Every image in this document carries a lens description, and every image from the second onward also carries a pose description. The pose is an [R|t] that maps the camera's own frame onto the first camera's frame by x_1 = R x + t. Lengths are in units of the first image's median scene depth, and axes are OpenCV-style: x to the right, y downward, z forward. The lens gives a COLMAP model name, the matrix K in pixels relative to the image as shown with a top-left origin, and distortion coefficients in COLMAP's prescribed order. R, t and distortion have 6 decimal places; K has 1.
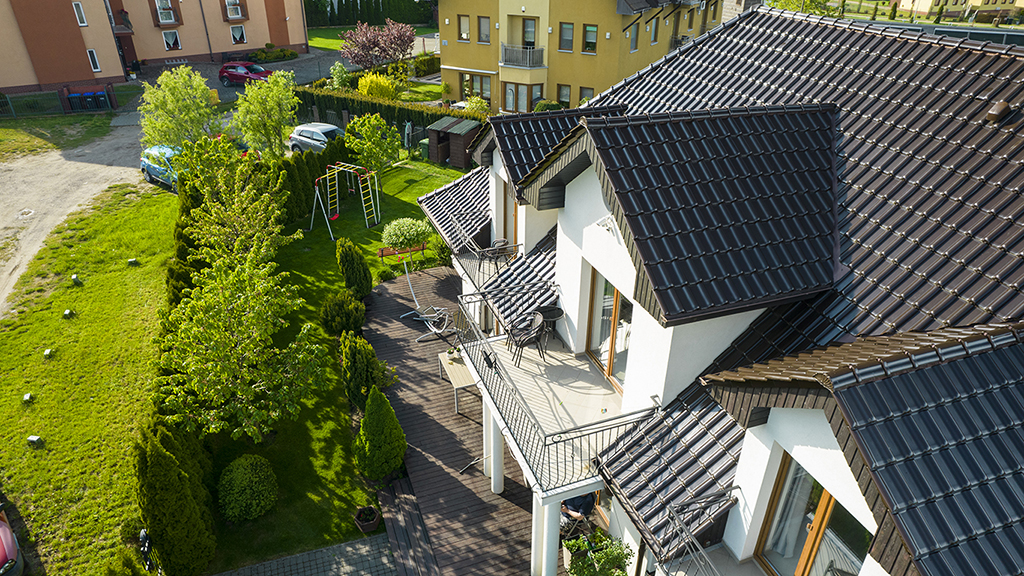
lens RADIAL K [[655.8, 0, 512.0], [0, 655.8, 288.0], [0, 0, 1]] dist [-0.084785, 0.072008]
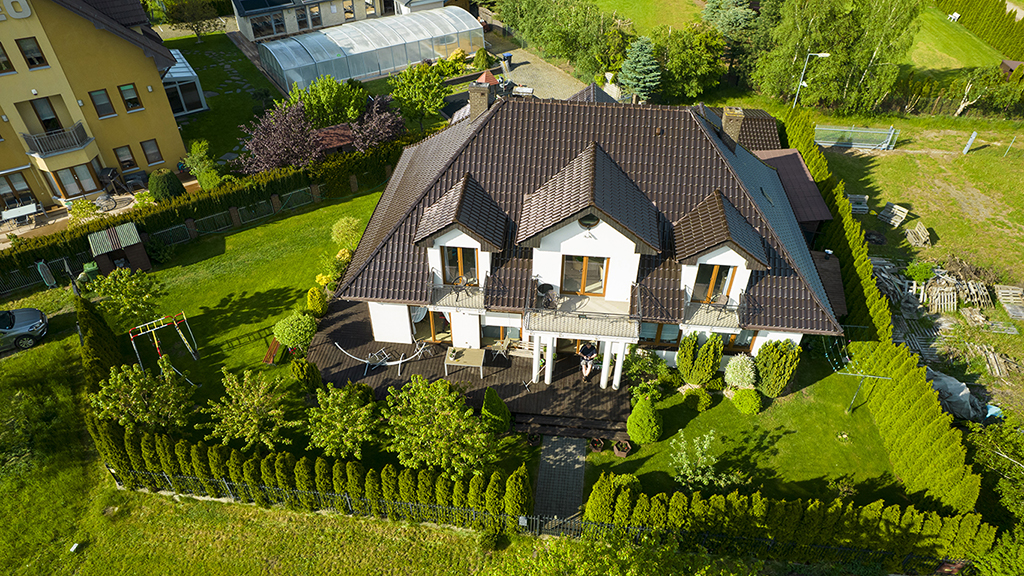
lens RADIAL K [[655.8, 0, 512.0], [0, 655.8, 288.0], [0, 0, 1]] dist [-0.084785, 0.072008]
pose [[0.439824, -0.579208, 0.686347, -0.539425], [0.436457, 0.805770, 0.400299, -0.318541], [-0.784895, 0.123500, 0.607197, -0.051721]]
